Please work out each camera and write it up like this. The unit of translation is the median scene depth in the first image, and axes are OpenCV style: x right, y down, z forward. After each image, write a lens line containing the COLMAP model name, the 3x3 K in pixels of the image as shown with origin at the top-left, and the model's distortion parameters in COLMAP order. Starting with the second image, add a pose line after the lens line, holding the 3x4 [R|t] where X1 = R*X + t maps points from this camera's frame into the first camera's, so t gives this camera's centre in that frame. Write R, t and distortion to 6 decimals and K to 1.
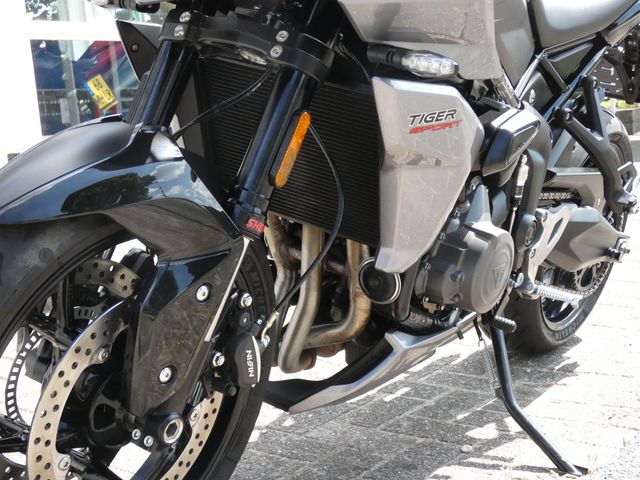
lens RADIAL K [[947.9, 0, 320.0], [0, 947.9, 240.0], [0, 0, 1]] dist [0.025441, 0.027749]
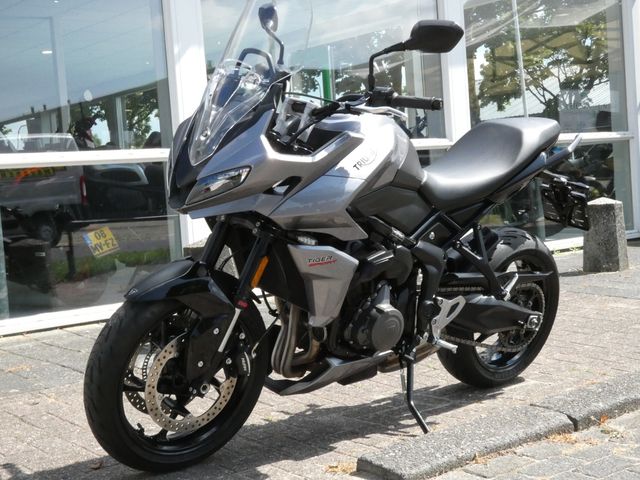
lens RADIAL K [[1002.9, 0, 320.0], [0, 1002.9, 240.0], [0, 0, 1]] dist [-0.024716, -0.075890]
pose [[0.972281, 0.020793, -0.232888, 0.628454], [-0.034776, 0.997819, -0.056099, -0.036985], [0.231214, 0.062643, 0.970884, -1.253910]]
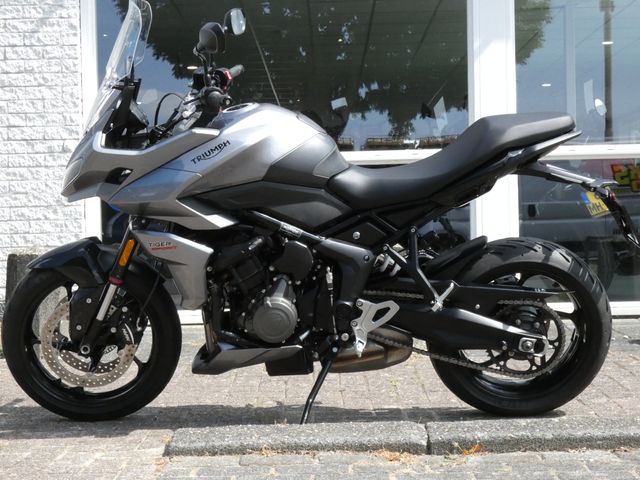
lens RADIAL K [[1164.3, 0, 320.0], [0, 1164.3, 240.0], [0, 0, 1]] dist [0.029762, 0.009610]
pose [[0.652817, 0.071088, -0.754172, 2.482489], [-0.132027, 0.991026, -0.020870, -0.119538], [0.745921, 0.113196, 0.656345, -0.658203]]
